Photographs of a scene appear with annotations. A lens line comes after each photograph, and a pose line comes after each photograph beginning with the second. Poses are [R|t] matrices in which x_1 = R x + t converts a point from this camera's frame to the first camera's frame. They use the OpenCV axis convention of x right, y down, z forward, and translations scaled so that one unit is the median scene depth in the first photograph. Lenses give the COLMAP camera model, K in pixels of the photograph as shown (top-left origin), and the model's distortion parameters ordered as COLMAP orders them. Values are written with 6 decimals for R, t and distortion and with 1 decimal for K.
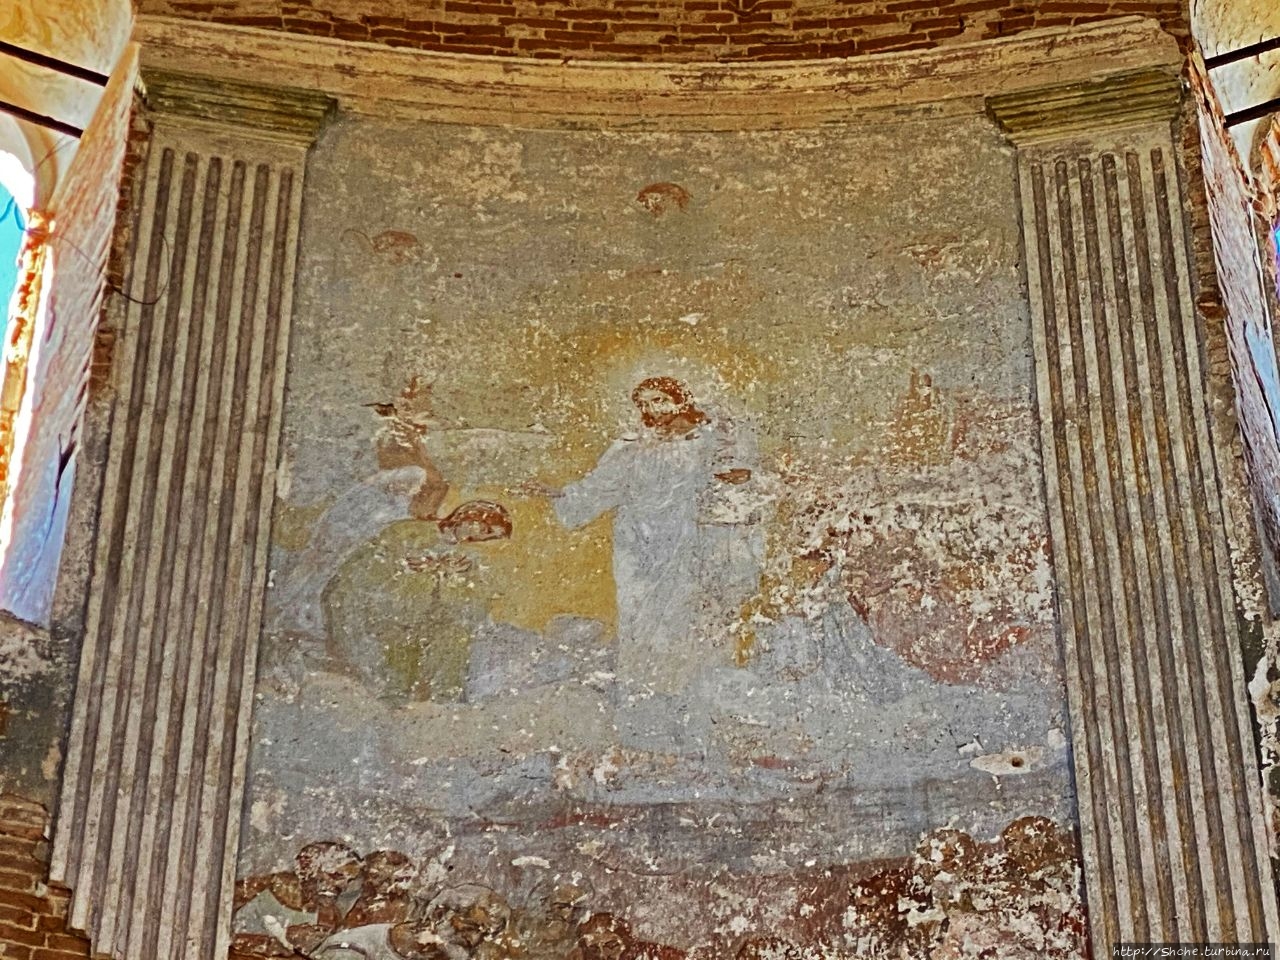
lens RADIAL K [[4794.3, 0, 640.0], [0, 4794.3, 481.2], [0, 0, 1]] dist [0.092126, 0.000000]
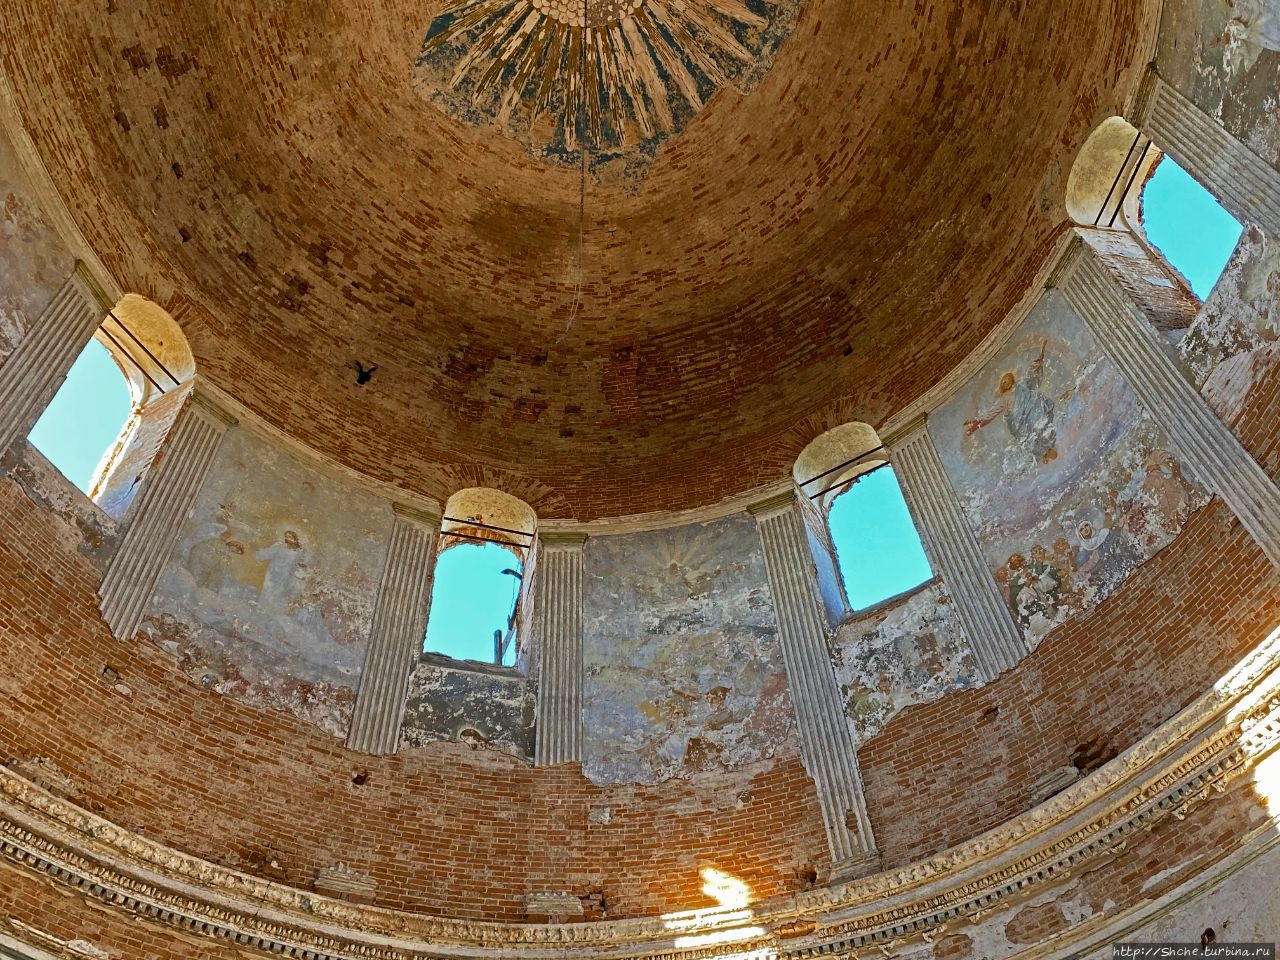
lens RADIAL K [[1225.8, 0, 637.0], [0, 1225.8, 478.5], [0, 0, 1]] dist [-0.004949, 0.000000]
pose [[0.808530, 0.464363, 0.361450, -0.147051], [-0.425424, 0.885639, -0.186166, 0.005654], [-0.406562, -0.003249, 0.913617, 0.008508]]
